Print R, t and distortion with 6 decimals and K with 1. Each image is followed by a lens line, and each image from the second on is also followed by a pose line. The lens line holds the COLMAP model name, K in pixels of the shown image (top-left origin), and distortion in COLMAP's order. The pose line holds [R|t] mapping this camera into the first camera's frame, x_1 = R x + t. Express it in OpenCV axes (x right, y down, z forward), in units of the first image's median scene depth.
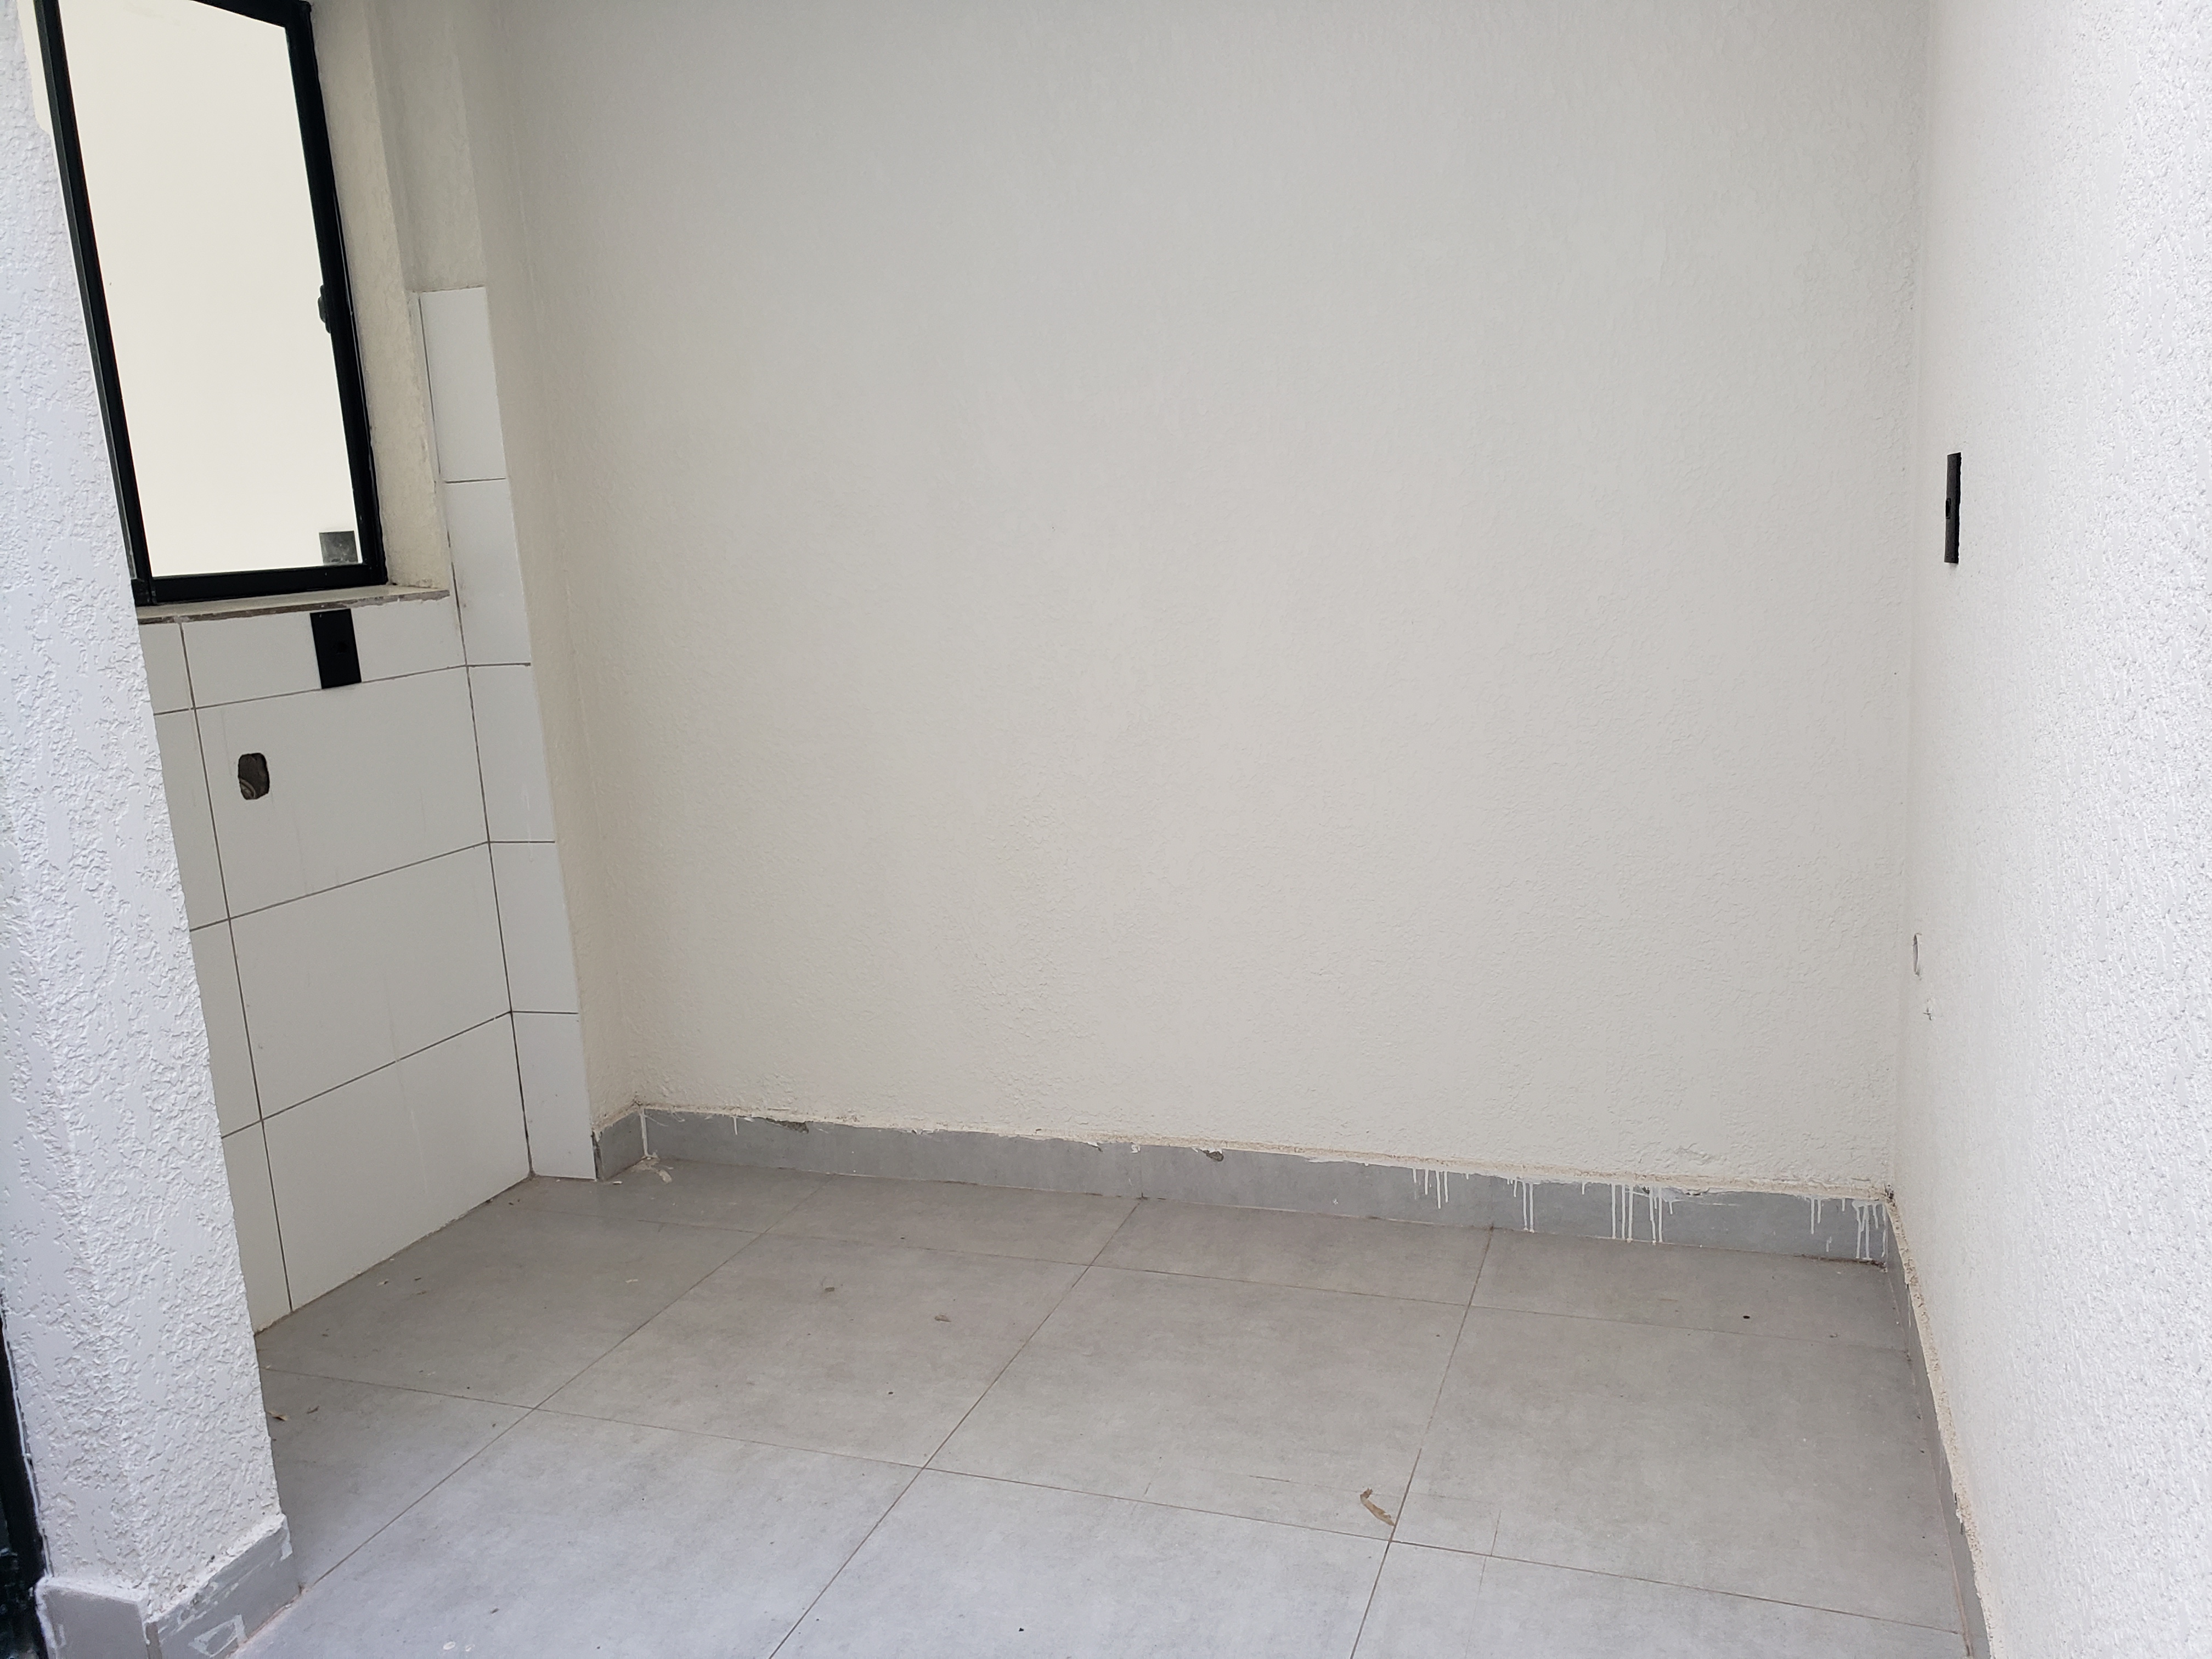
lens RADIAL K [[1751.7, 0, 1158.8], [0, 1751.7, 866.4], [0, 0, 1]] dist [0.042911, -0.027845]
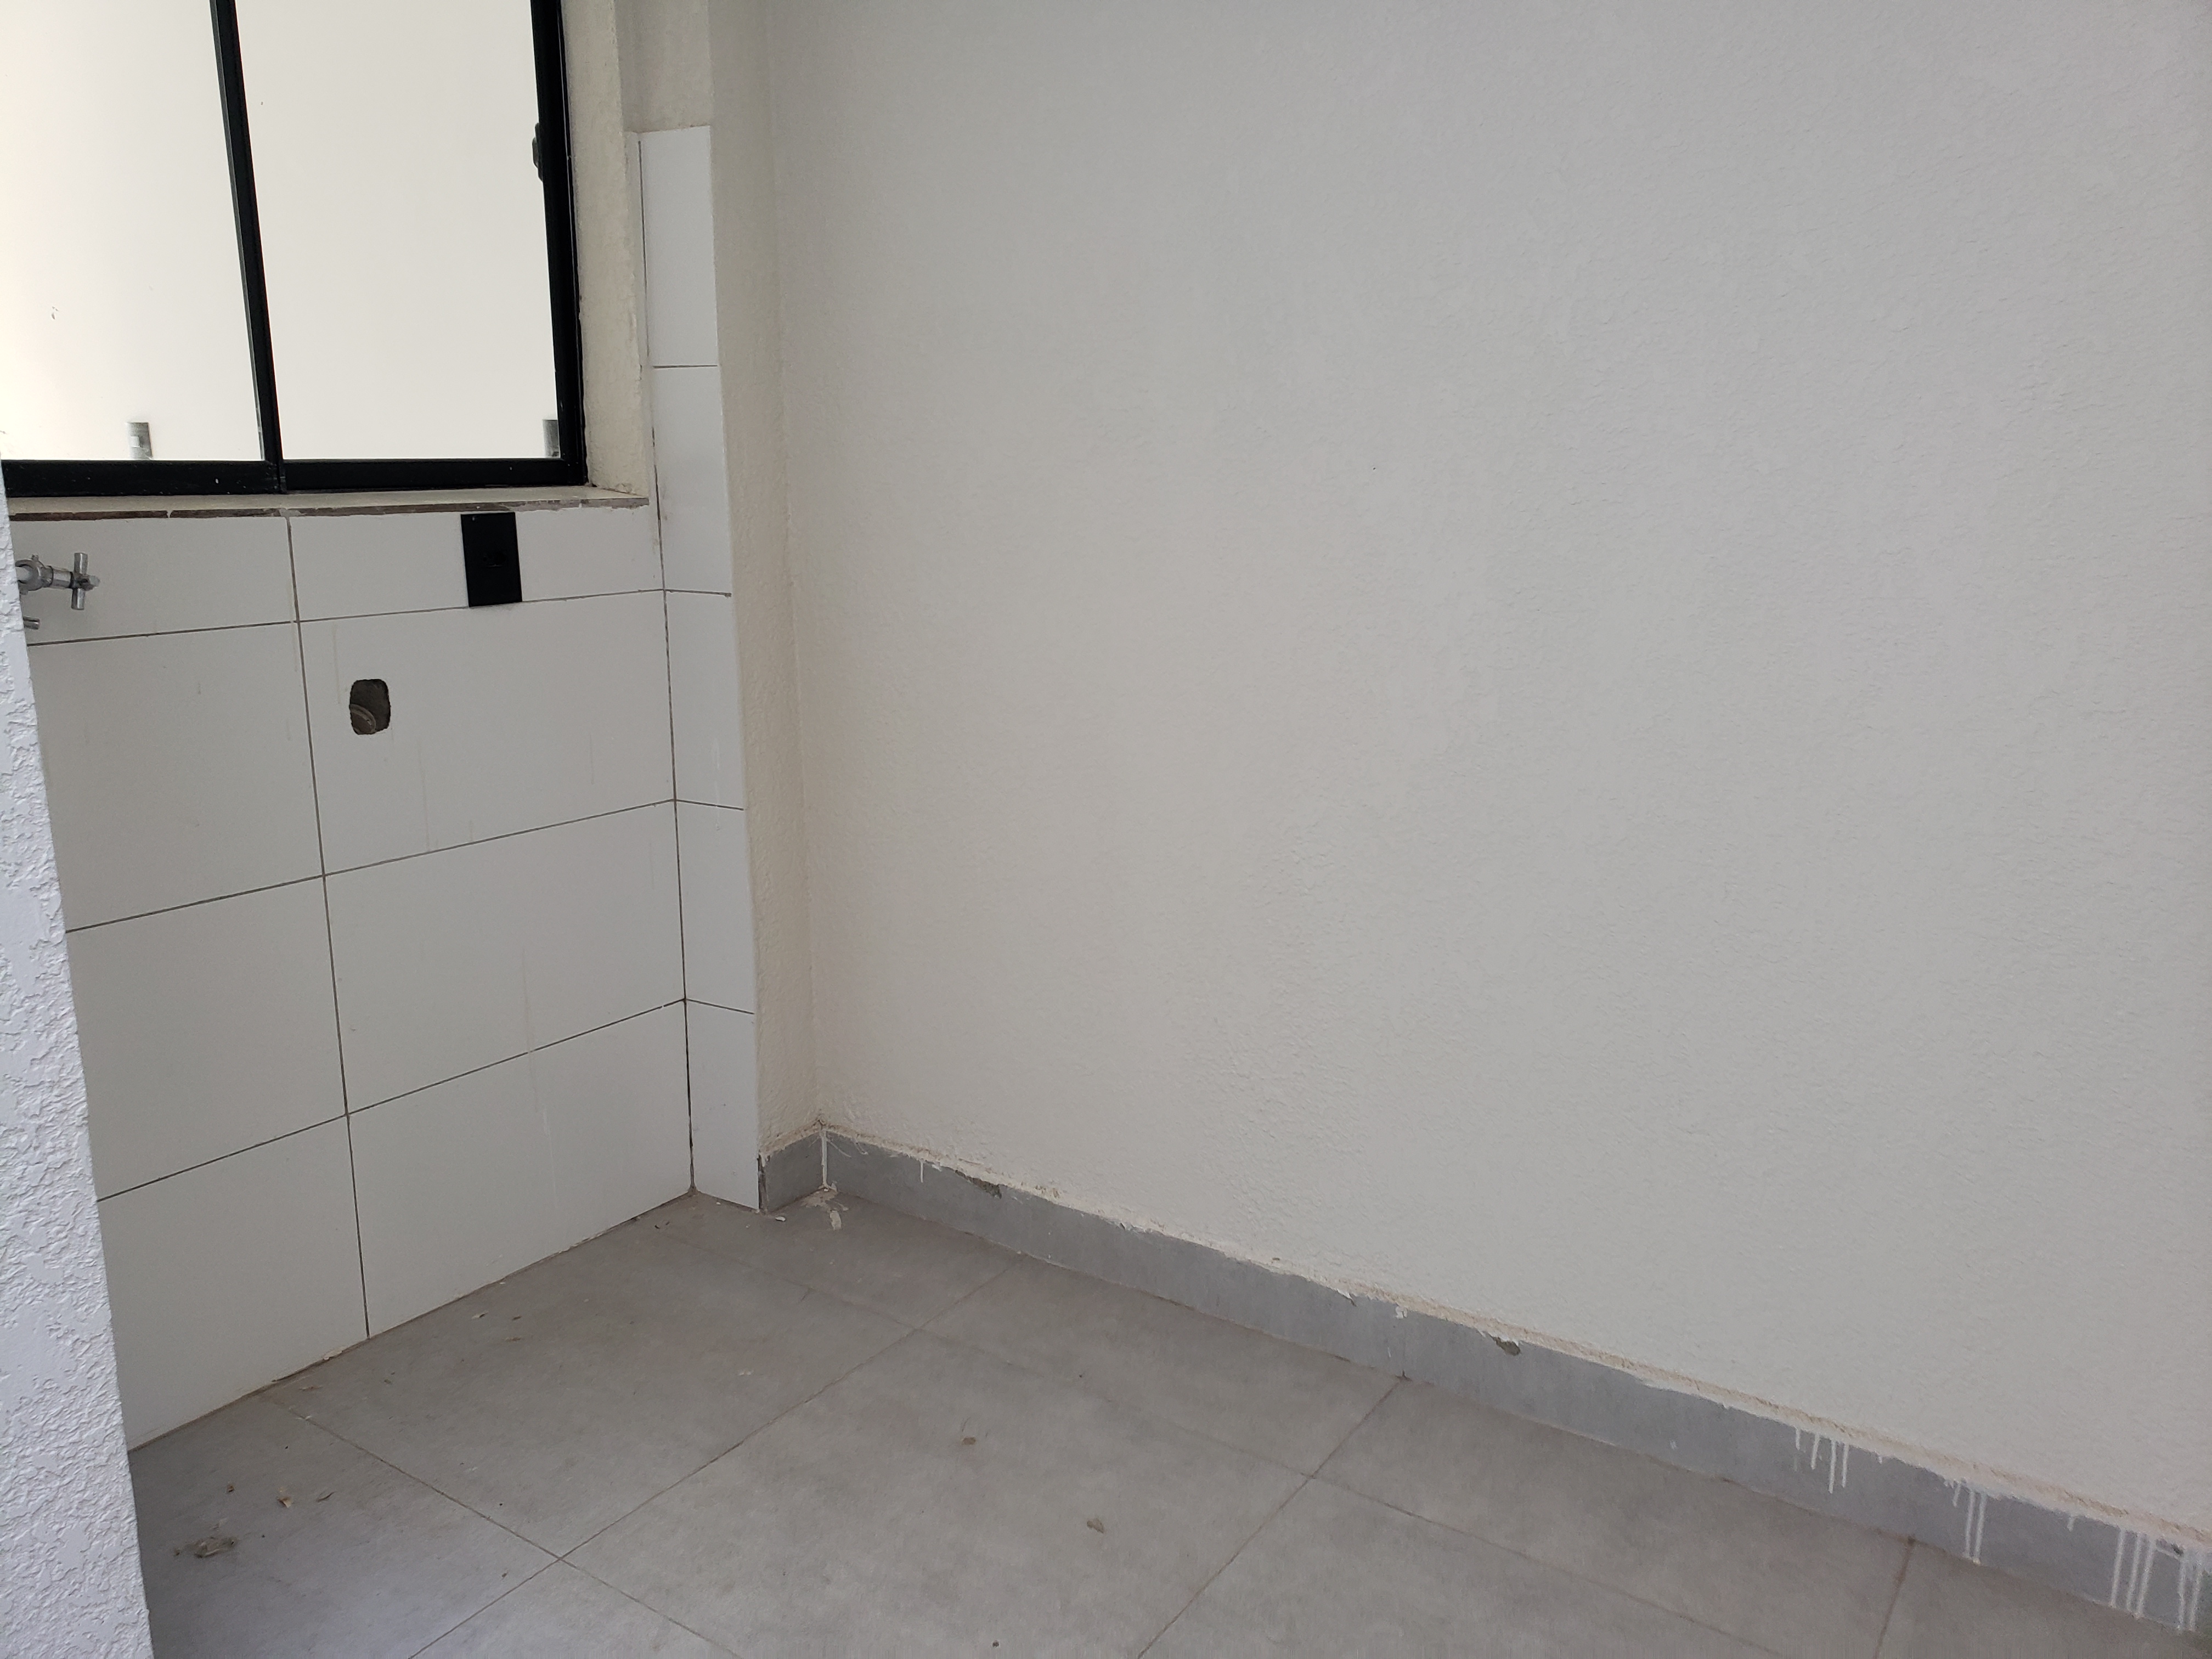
lens RADIAL K [[1751.7, 0, 1095.8], [0, 1751.7, 830.5], [0, 0, 1]] dist [0.042911, -0.027845]
pose [[0.962381, 0.114985, -0.246175, 0.024660], [-0.110551, 0.993361, 0.031804, -0.054498], [0.248197, -0.003392, 0.968704, 0.267405]]
